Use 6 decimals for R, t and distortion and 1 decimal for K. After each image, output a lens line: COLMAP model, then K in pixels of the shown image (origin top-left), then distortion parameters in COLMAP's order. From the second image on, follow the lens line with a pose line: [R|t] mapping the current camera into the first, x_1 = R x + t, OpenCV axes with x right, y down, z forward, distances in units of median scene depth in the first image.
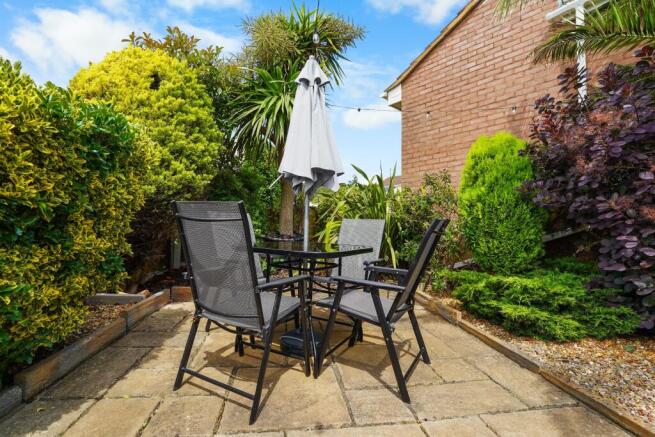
lens RADIAL K [[308.0, 0, 326.8], [0, 308.0, 214.0], [0, 0, 1]] dist [-0.072223, 0.029653]
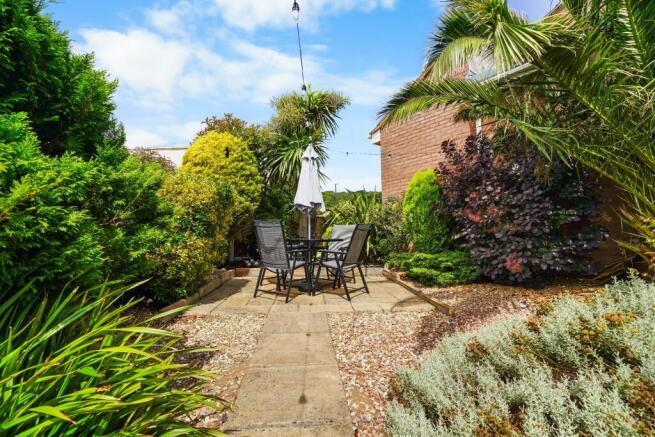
lens RADIAL K [[308.0, 0, 326.8], [0, 308.0, 214.0], [0, 0, 1]] dist [-0.072223, 0.029653]
pose [[0.996777, -0.033693, -0.072808, 0.155560], [0.032062, 0.999211, -0.023453, -0.007726], [0.073540, 0.021043, 0.997070, -0.799853]]
